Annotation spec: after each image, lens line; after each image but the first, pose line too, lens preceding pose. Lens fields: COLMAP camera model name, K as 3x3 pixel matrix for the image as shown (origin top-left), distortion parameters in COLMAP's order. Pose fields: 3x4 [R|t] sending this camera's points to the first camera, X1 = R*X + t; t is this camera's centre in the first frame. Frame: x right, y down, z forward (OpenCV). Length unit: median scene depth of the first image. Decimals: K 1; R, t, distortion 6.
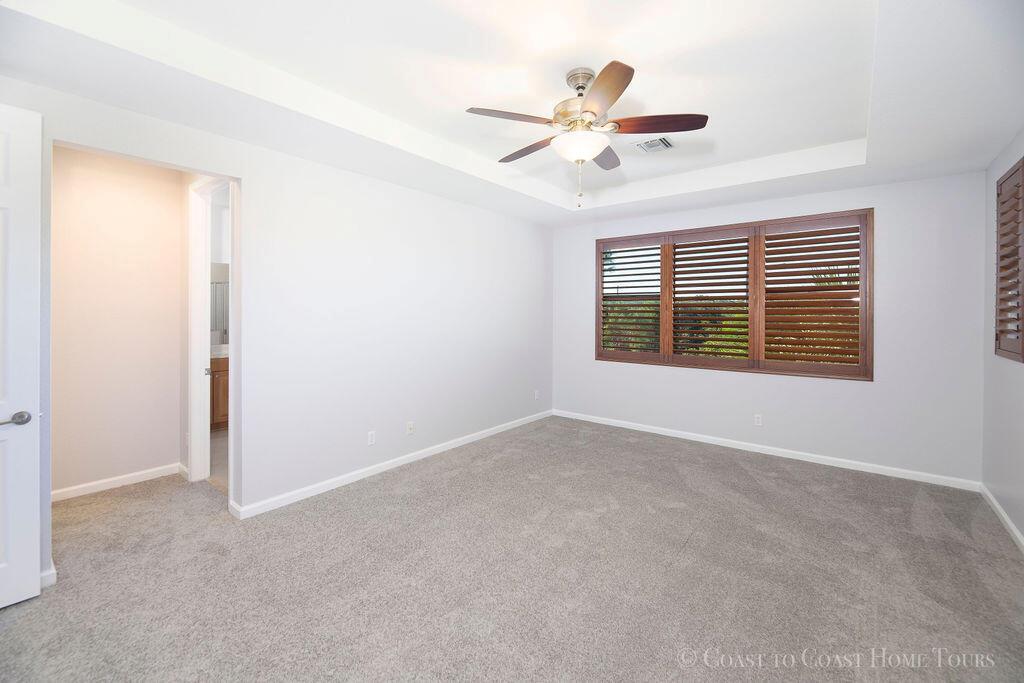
lens RADIAL K [[425.6, 0, 510.6], [0, 425.6, 325.2], [0, 0, 1]] dist [-0.000331, -0.000471]
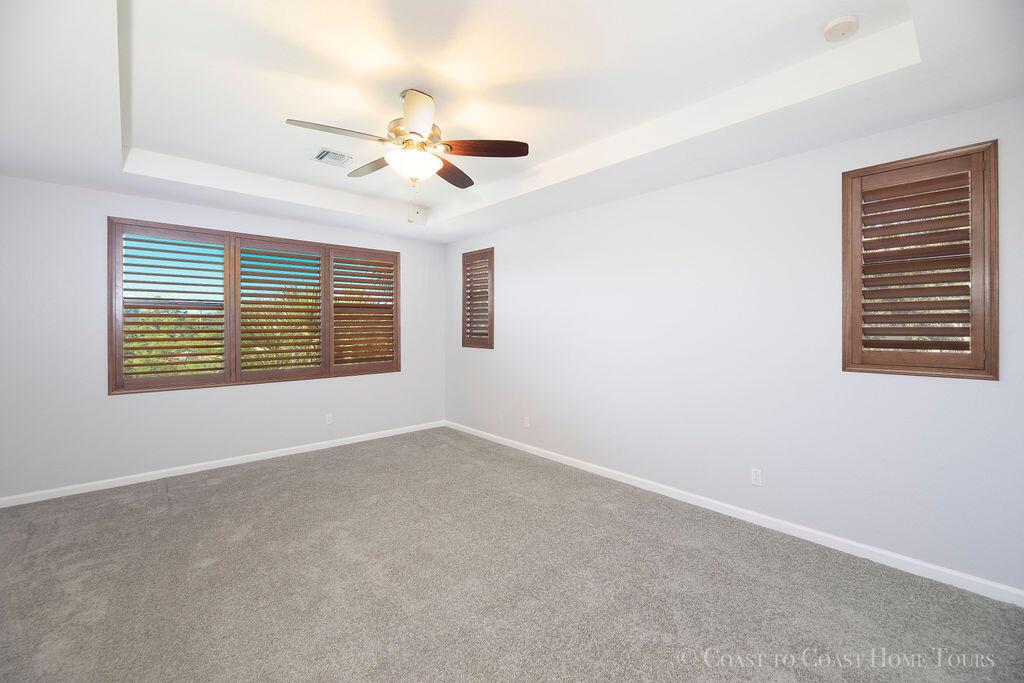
lens RADIAL K [[425.6, 0, 510.6], [0, 425.6, 325.2], [0, 0, 1]] dist [-0.000331, -0.000471]
pose [[0.160132, -0.000044, 0.987096, -0.479538], [0.032297, 0.999465, -0.005195, -0.005383], [-0.986567, 0.032712, 0.160048, 0.349436]]
